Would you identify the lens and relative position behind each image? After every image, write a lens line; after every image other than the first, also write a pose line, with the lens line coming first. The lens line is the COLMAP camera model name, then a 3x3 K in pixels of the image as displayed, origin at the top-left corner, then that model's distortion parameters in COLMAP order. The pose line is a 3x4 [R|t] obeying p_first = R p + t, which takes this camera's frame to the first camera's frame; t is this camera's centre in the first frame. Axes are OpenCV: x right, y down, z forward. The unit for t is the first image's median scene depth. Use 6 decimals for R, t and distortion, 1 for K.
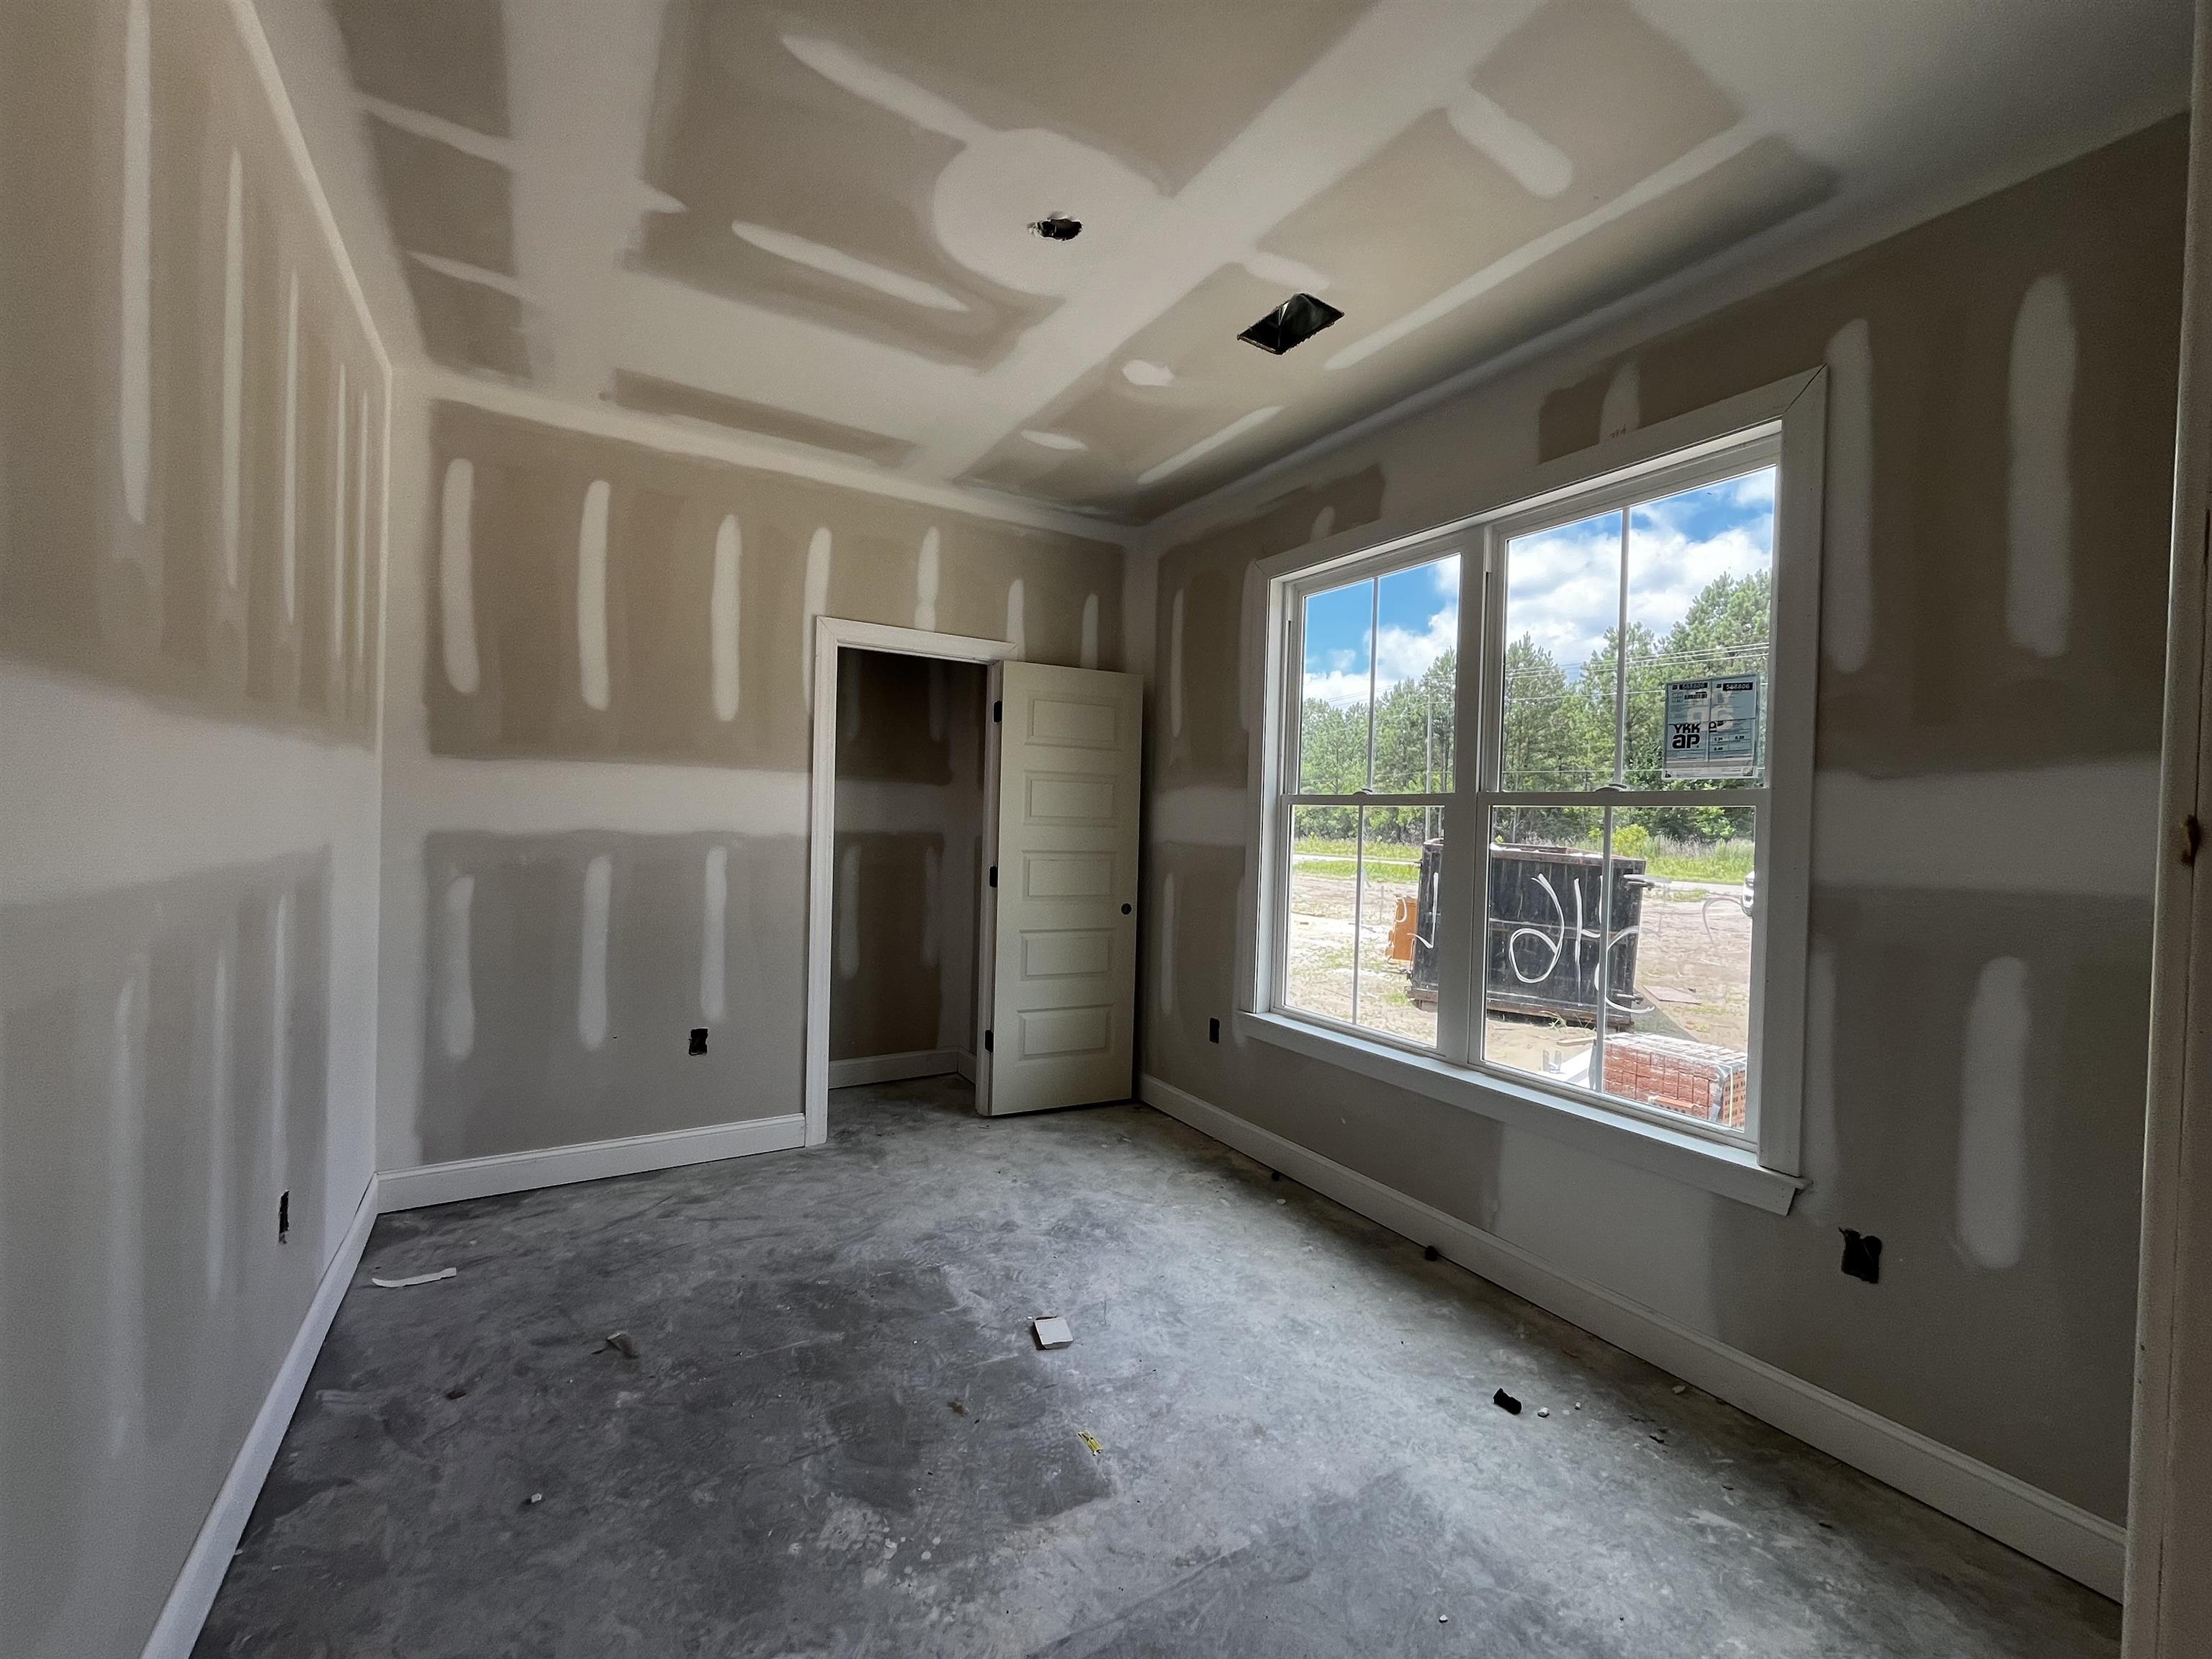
lens RADIAL K [[894.0, 0, 1106.6], [0, 894.0, 840.9], [0, 0, 1]] dist [-0.002199, -0.000987]
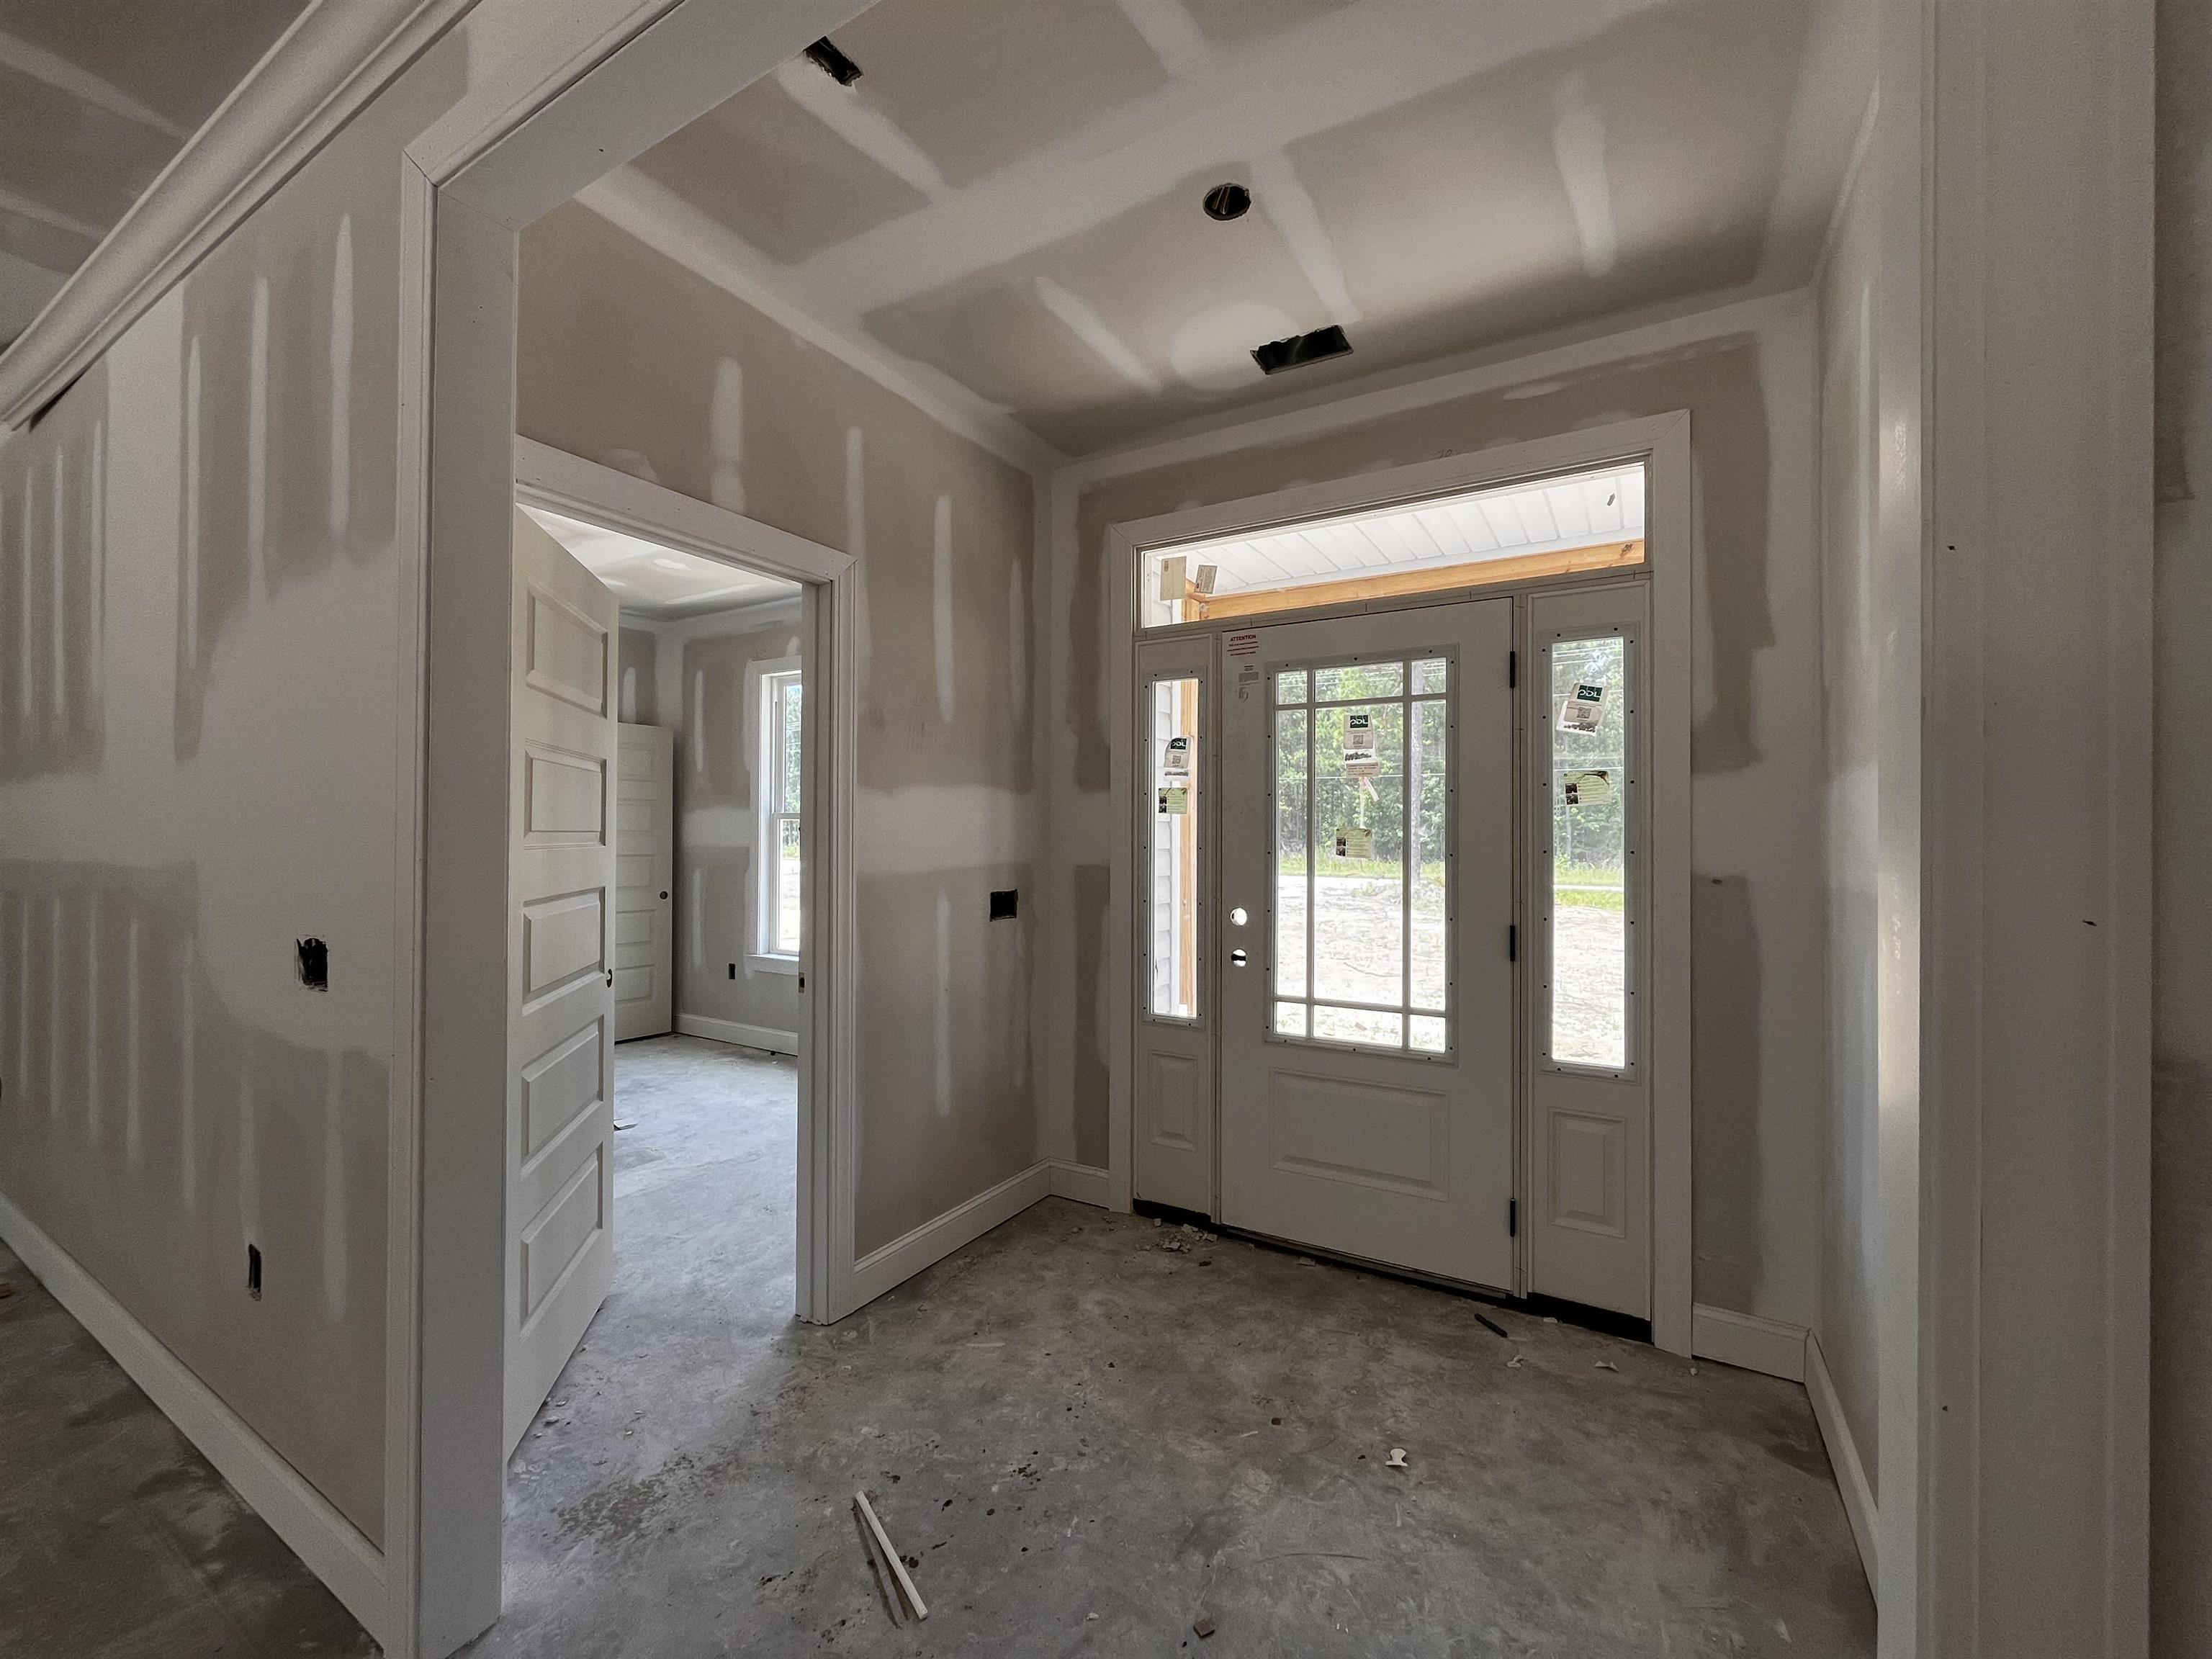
lens RADIAL K [[894.0, 0, 1109.8], [0, 894.0, 843.7], [0, 0, 1]] dist [-0.002199, -0.000987]
pose [[0.883148, -0.023156, 0.468522, -0.016389], [0.027342, 0.999624, -0.002134, 0.020118], [-0.468297, 0.014695, 0.883449, -0.630139]]
